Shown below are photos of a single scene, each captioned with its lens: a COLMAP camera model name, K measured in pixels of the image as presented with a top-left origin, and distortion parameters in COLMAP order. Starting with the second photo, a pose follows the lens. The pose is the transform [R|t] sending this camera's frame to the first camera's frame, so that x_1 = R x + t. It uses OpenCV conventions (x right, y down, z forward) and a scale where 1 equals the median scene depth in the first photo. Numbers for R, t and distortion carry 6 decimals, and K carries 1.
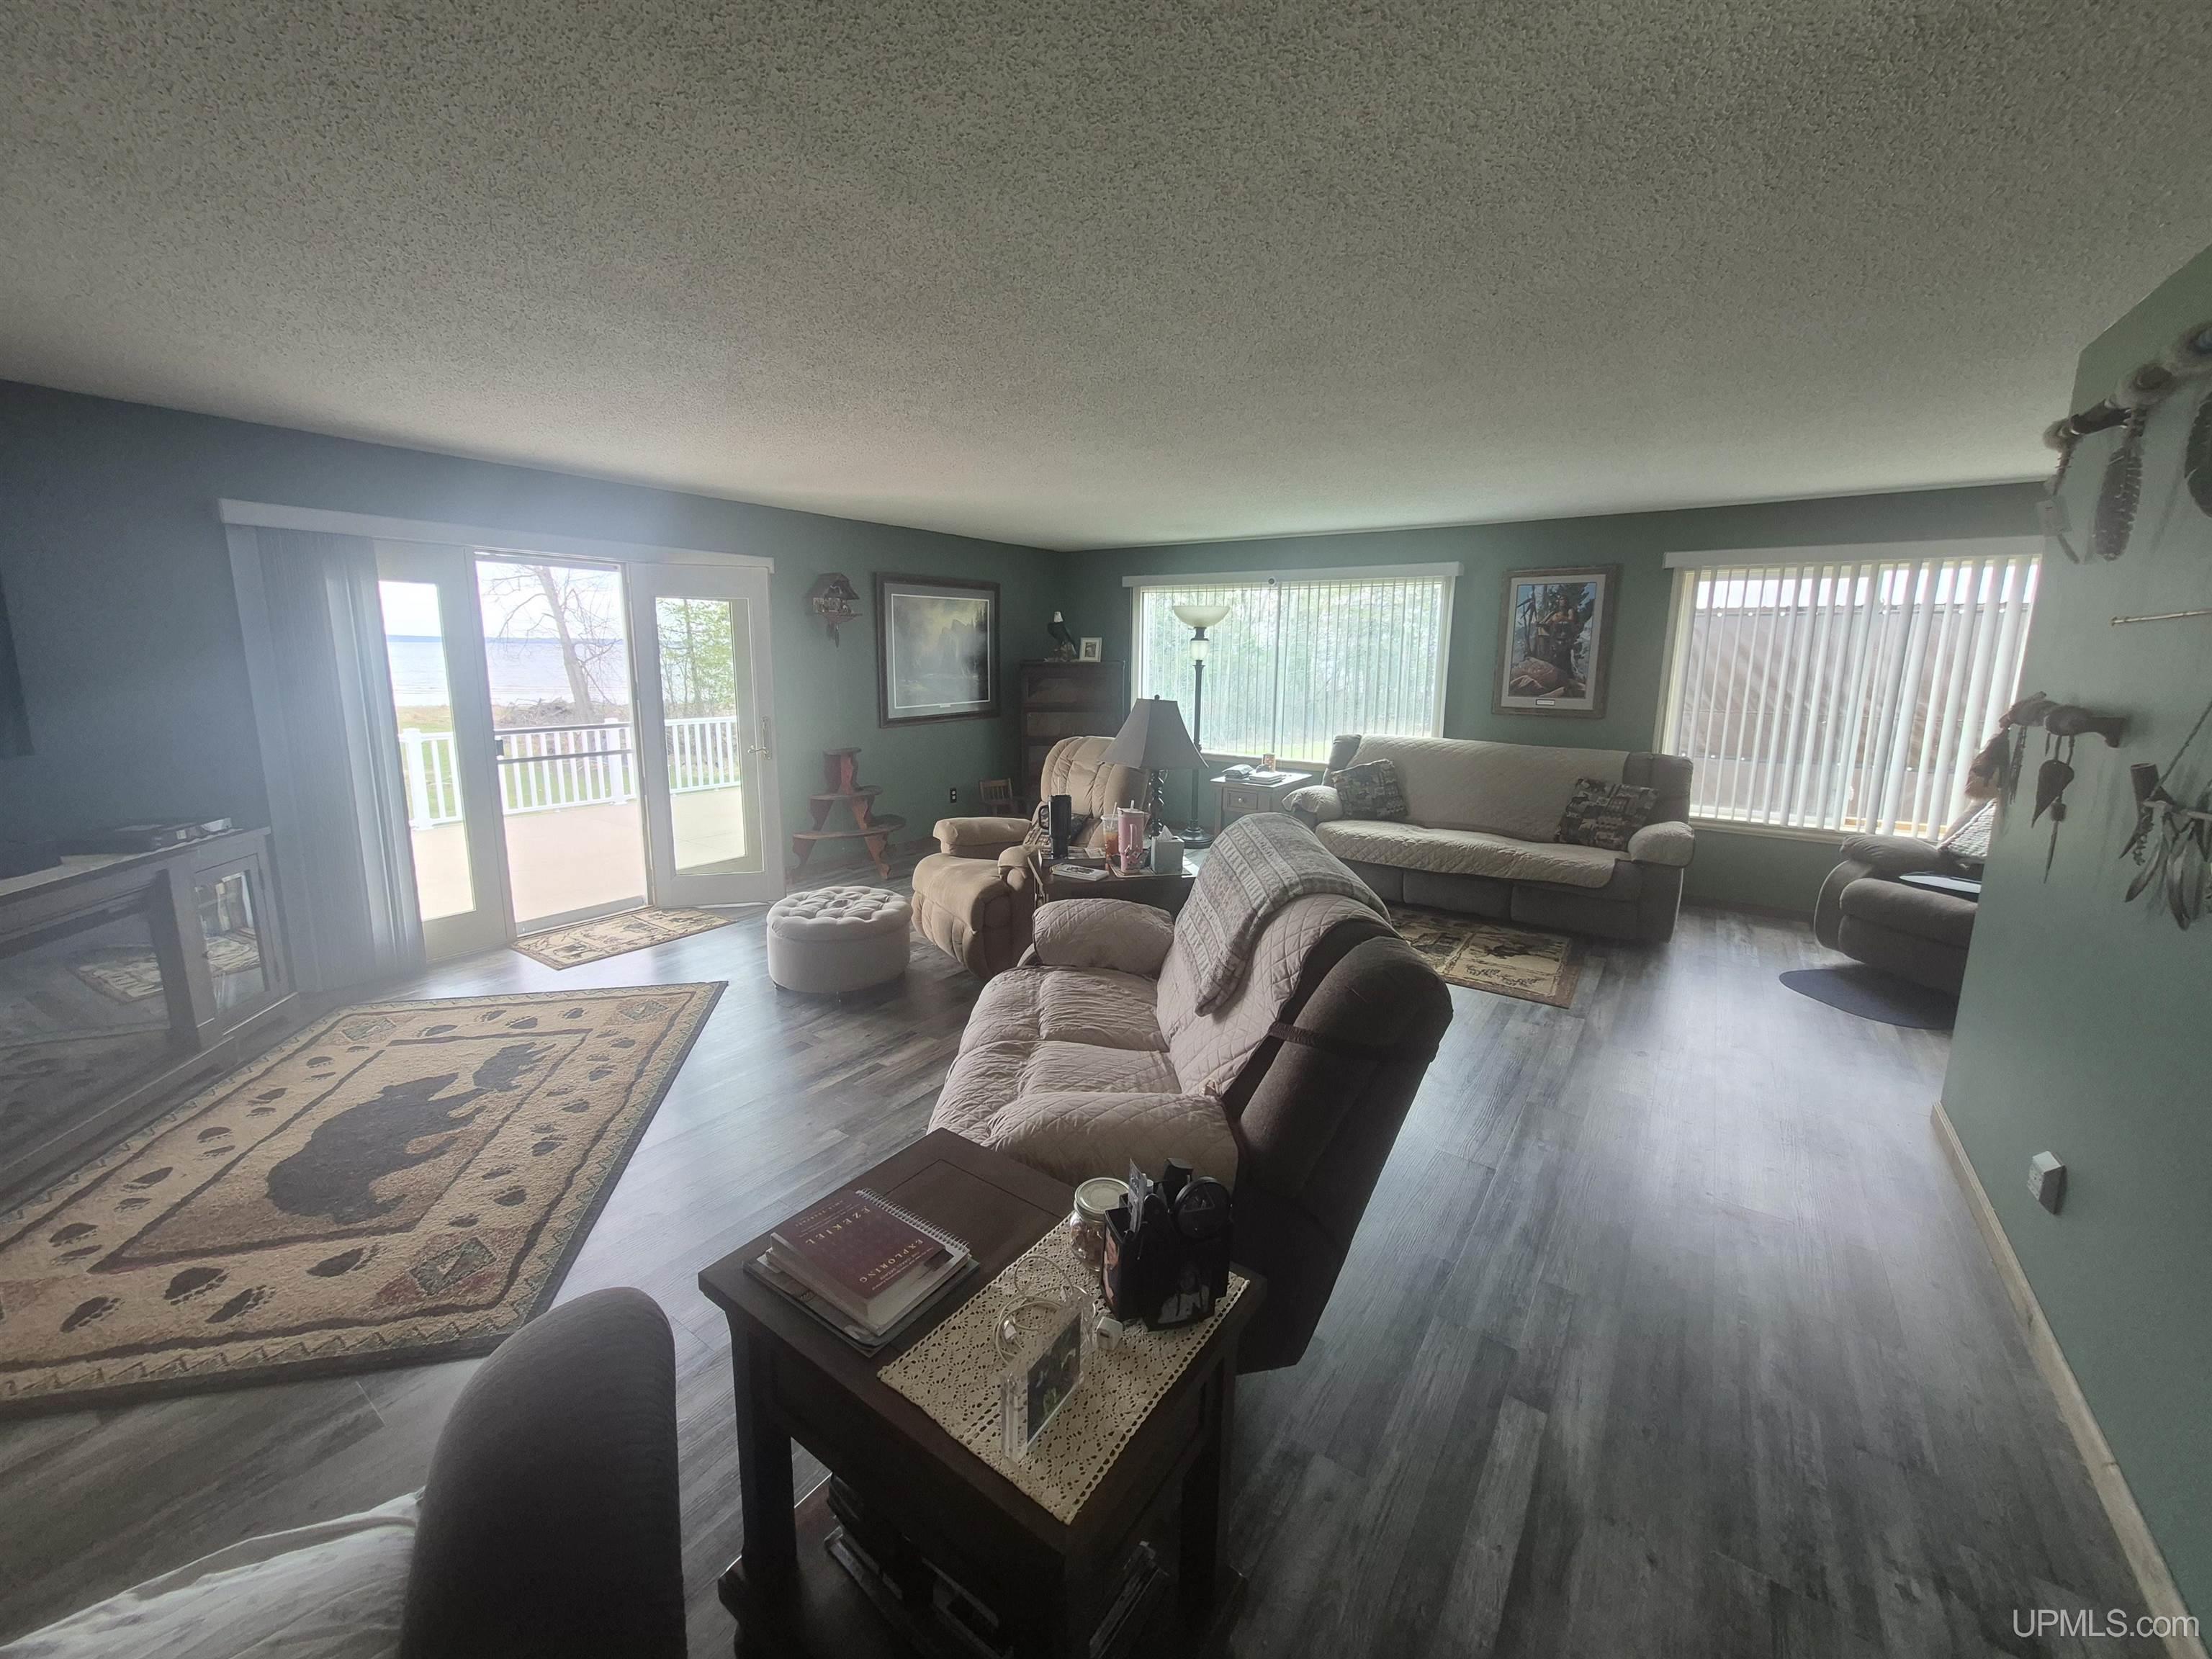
lens RADIAL K [[865.4, 0, 1107.1], [0, 865.4, 794.7], [0, 0, 1]] dist [0.001428, -0.000534]
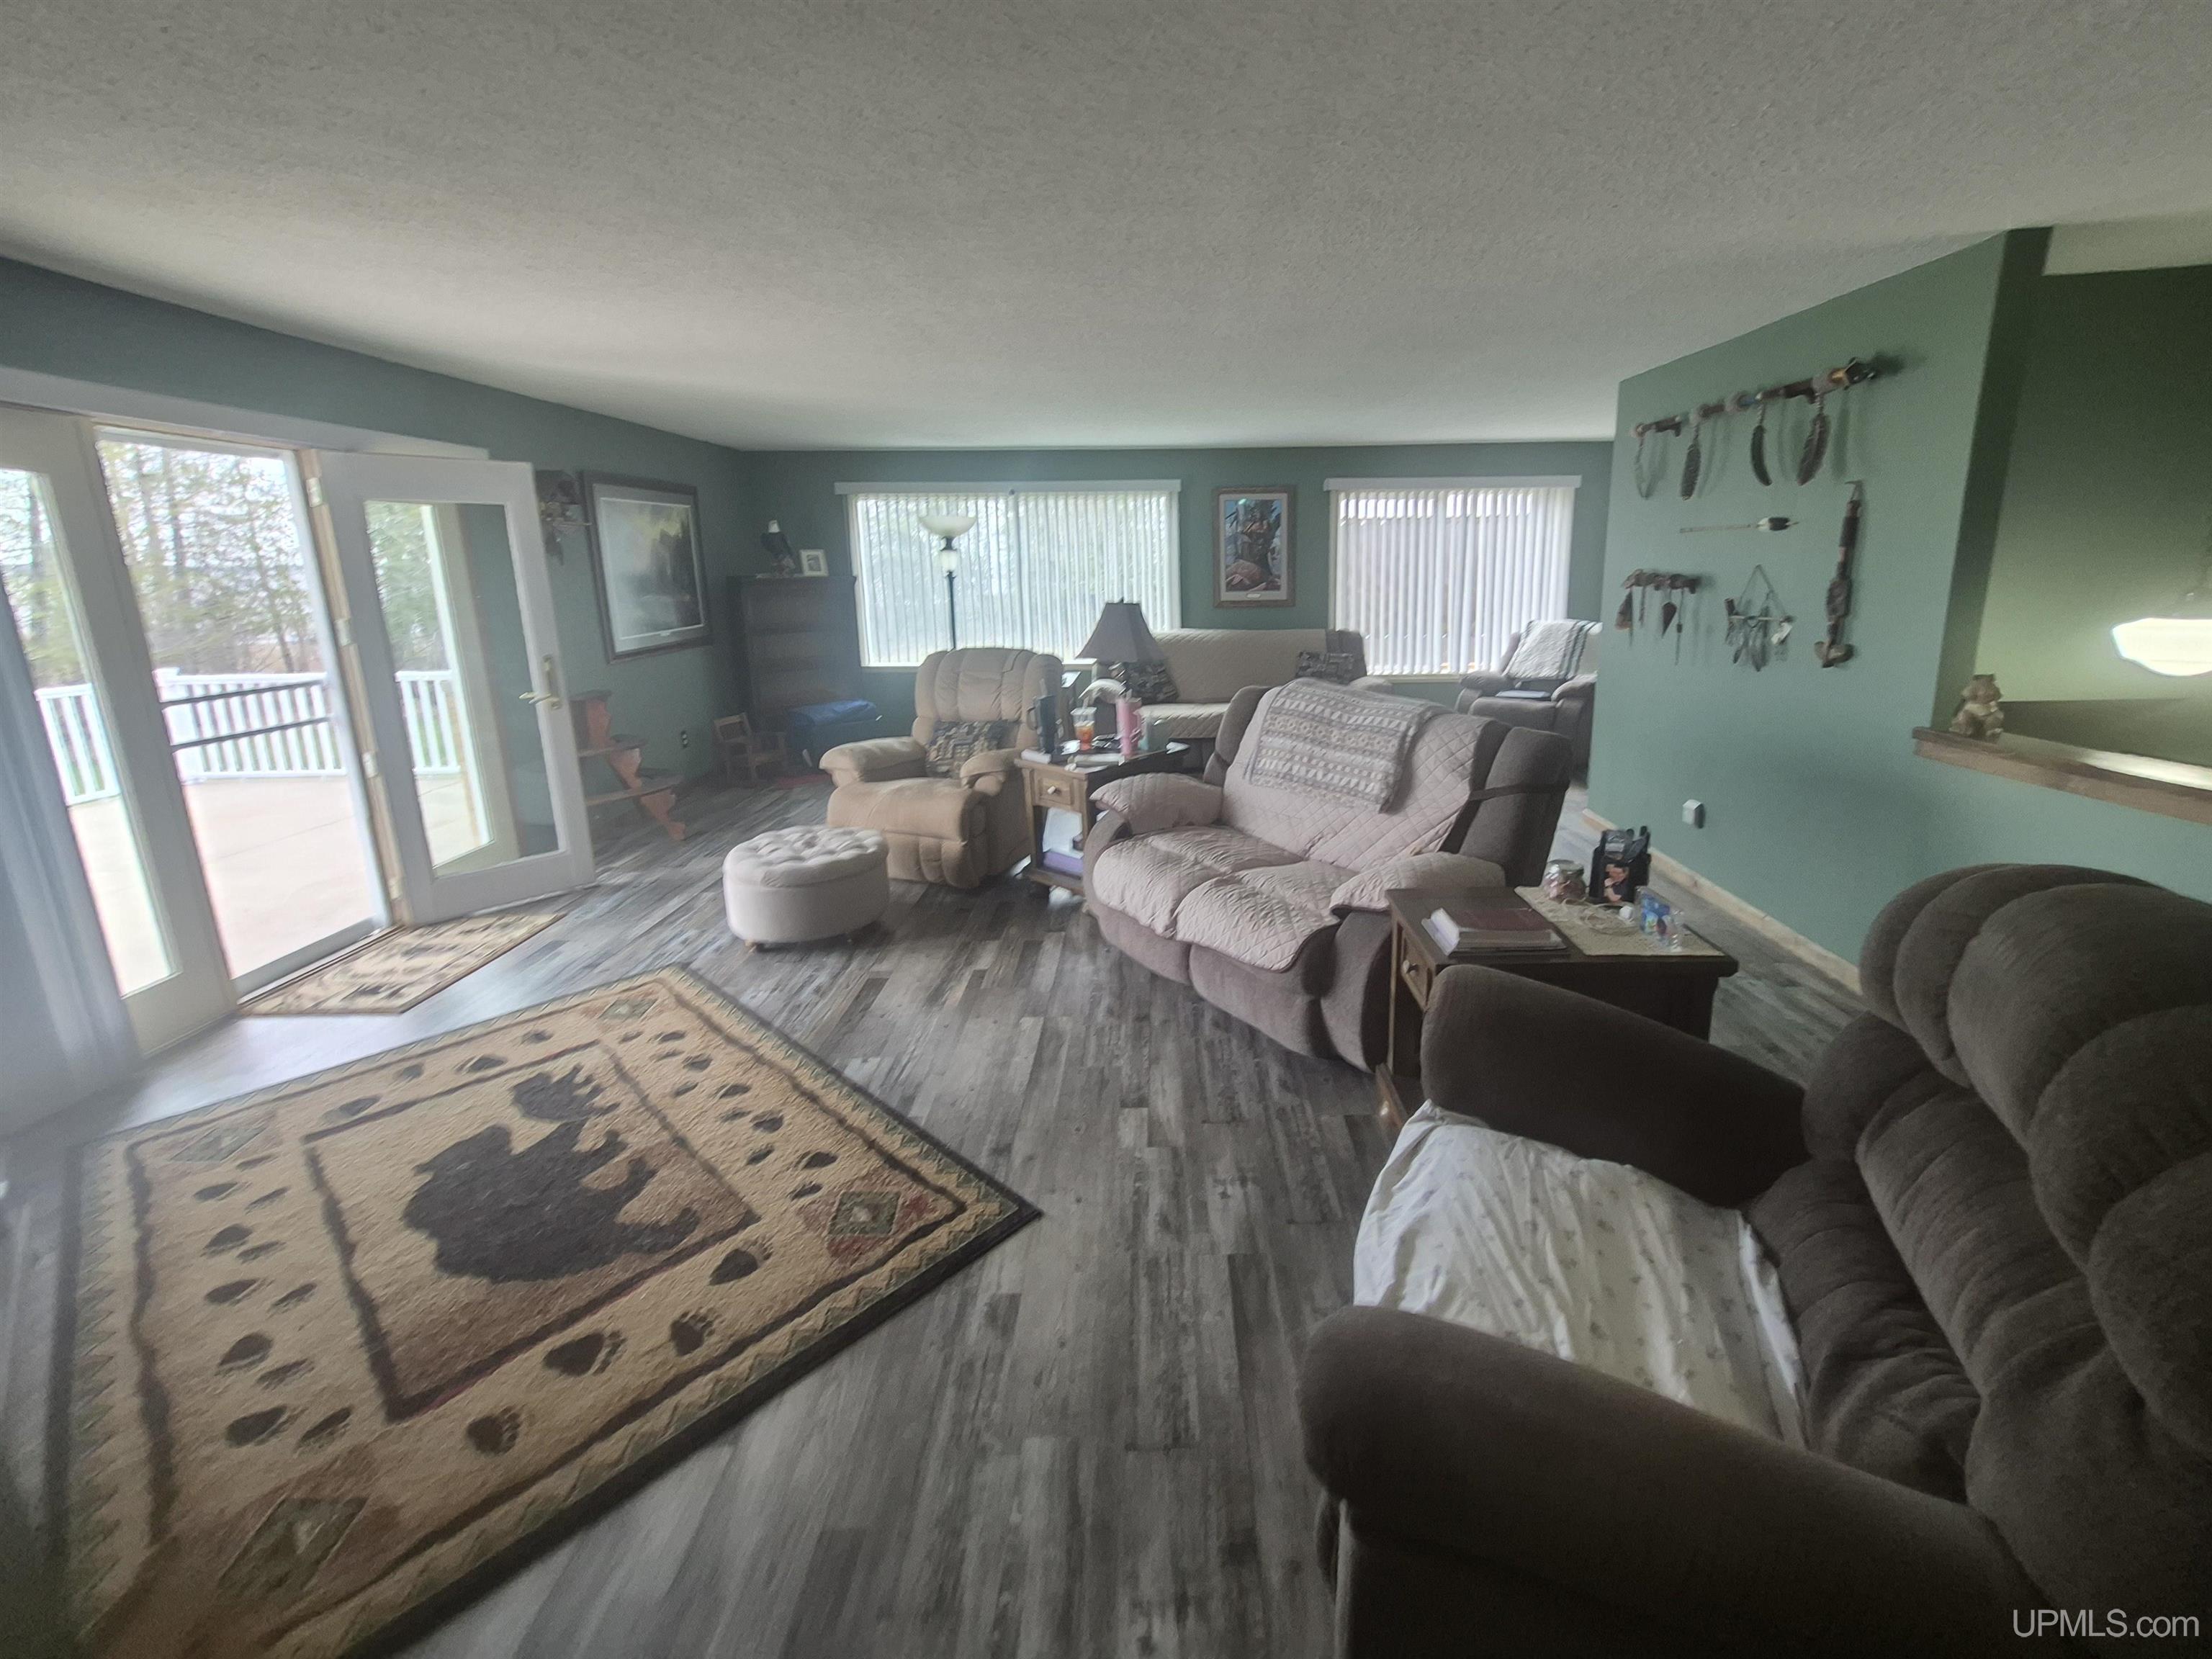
lens RADIAL K [[915.9, 0, 1173.9], [0, 915.9, 747.9], [0, 0, 1]] dist [0.001212, -0.000359]
pose [[0.809589, -0.139830, 0.570099, -0.489539], [0.118989, 0.990143, 0.073882, -0.000556], [-0.574810, 0.008021, 0.818247, -0.016415]]
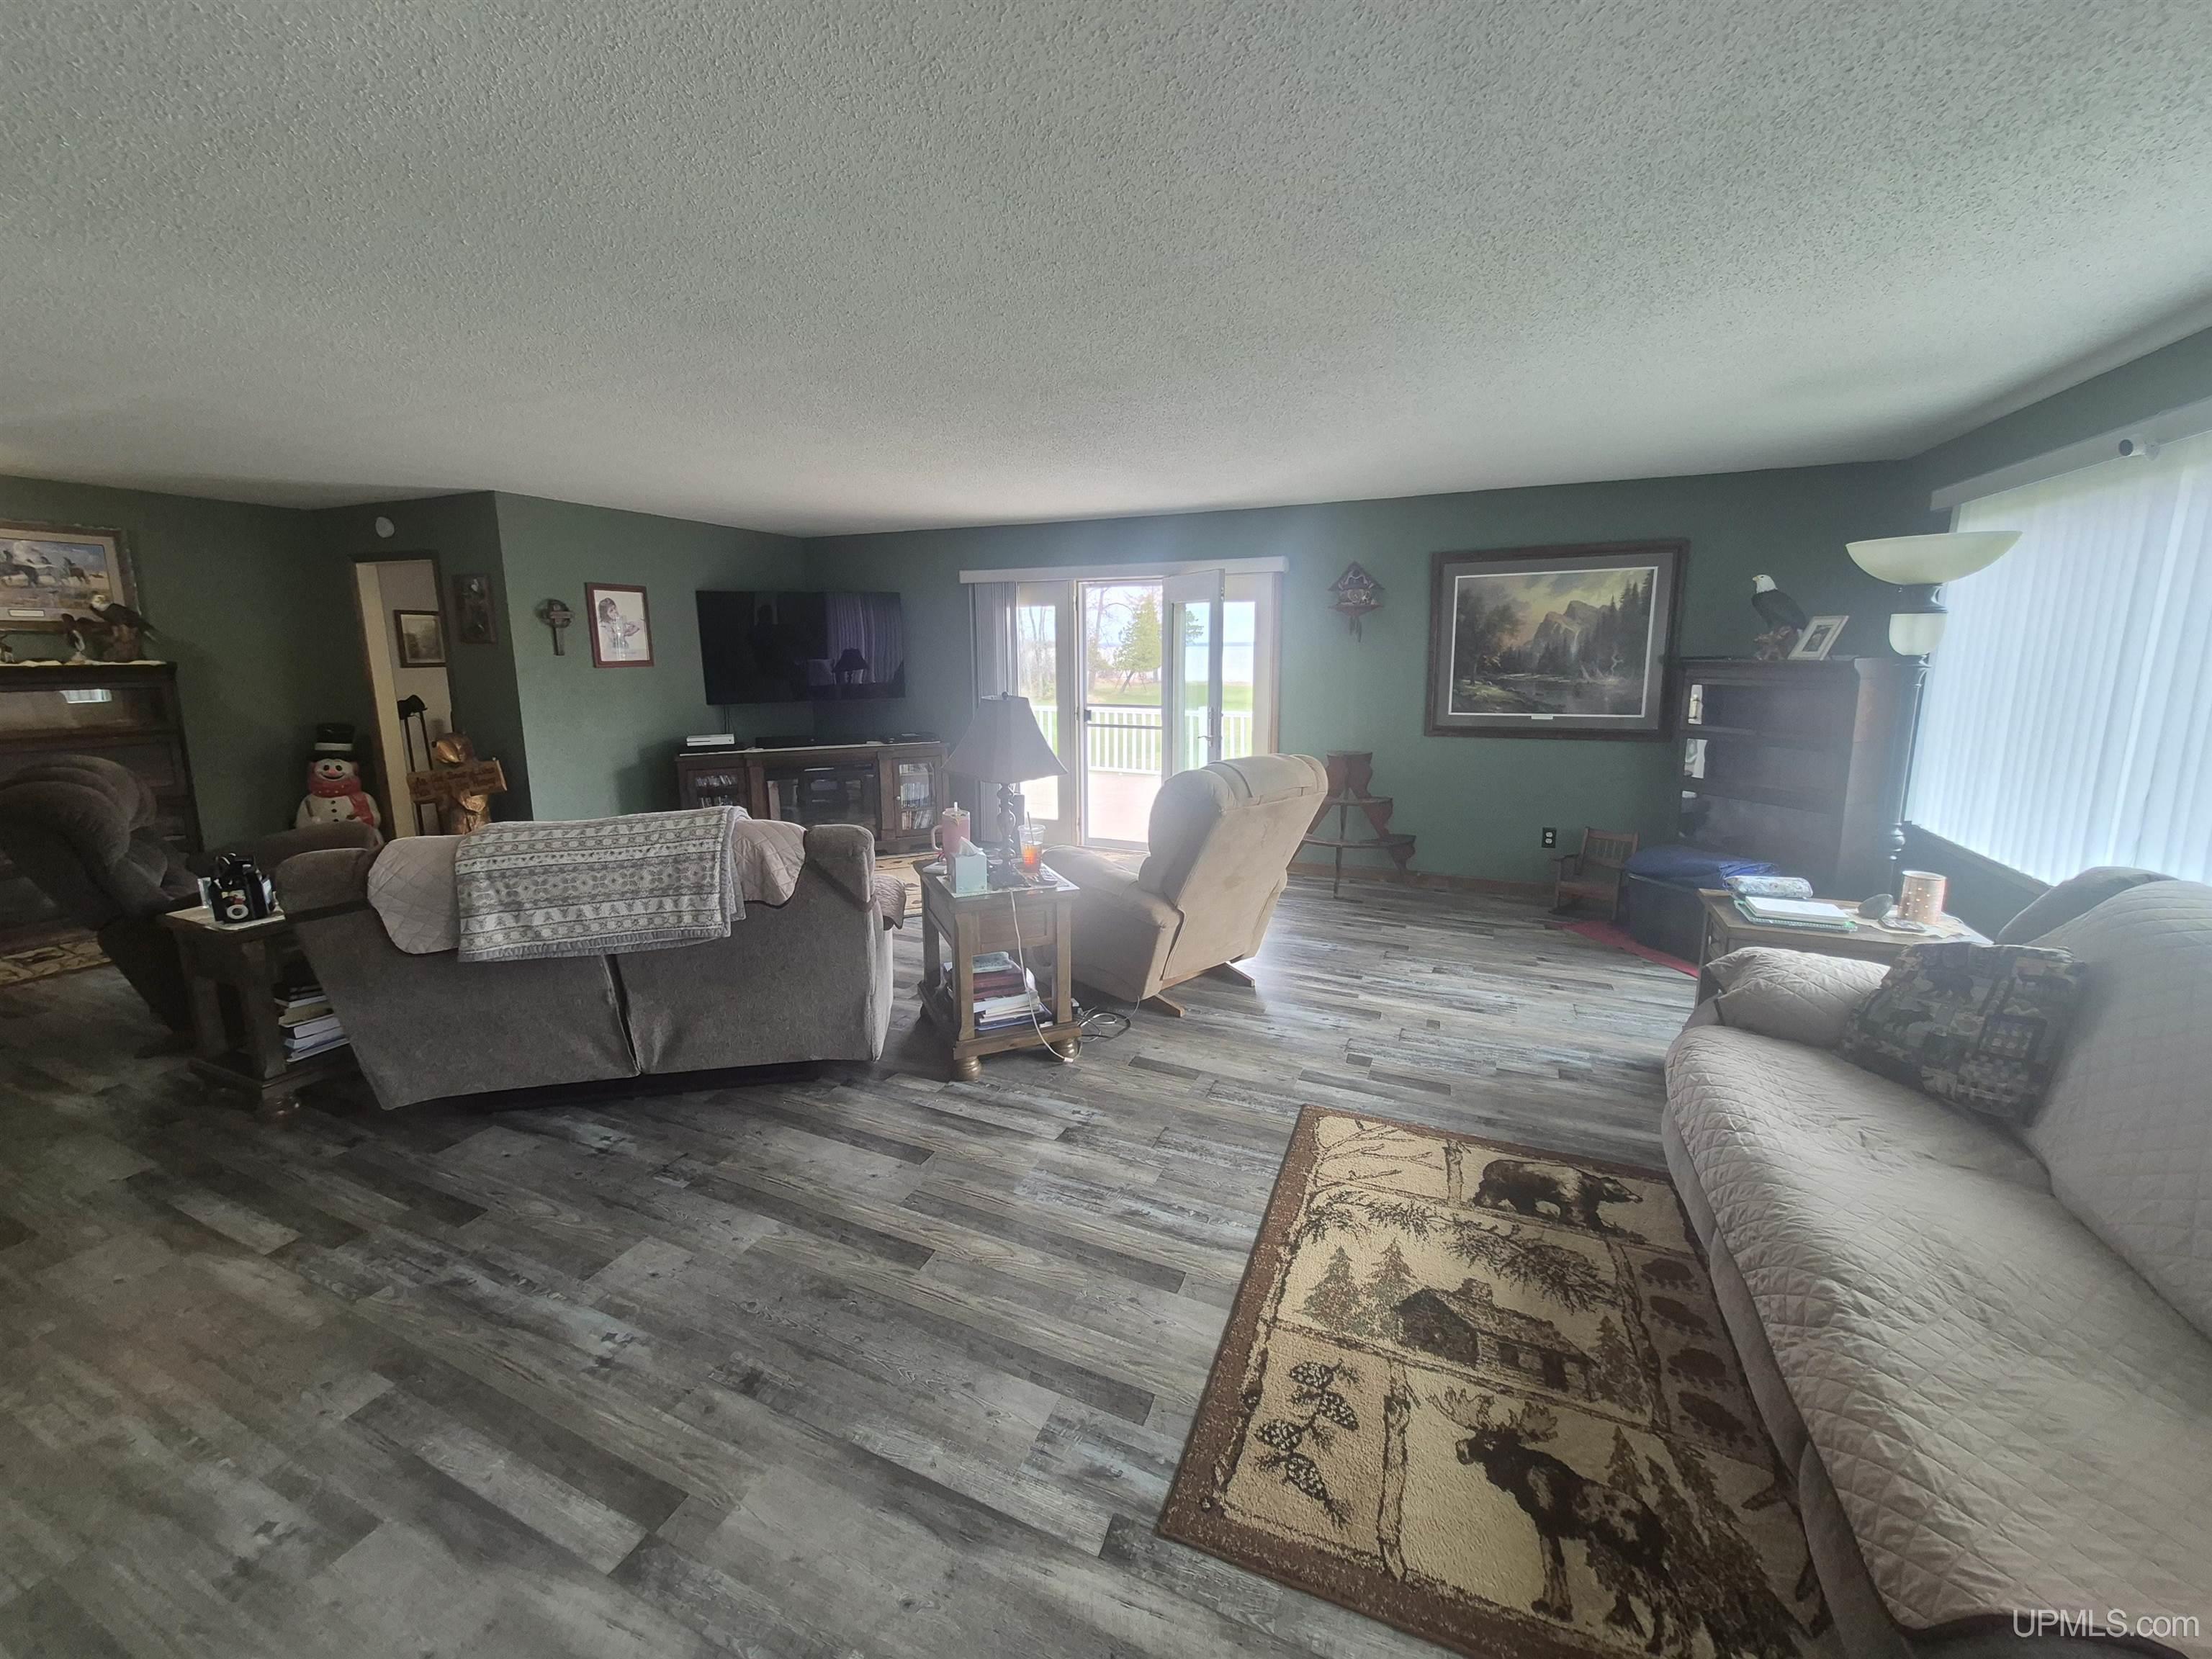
lens RADIAL K [[865.4, 0, 1107.1], [0, 865.4, 794.7], [0, 0, 1]] dist [0.001428, -0.000534]
pose [[0.187240, 0.154272, -0.970124, 0.763452], [-0.155778, 0.979757, 0.125738, -0.113448], [0.969884, 0.127581, 0.207482, 0.761046]]
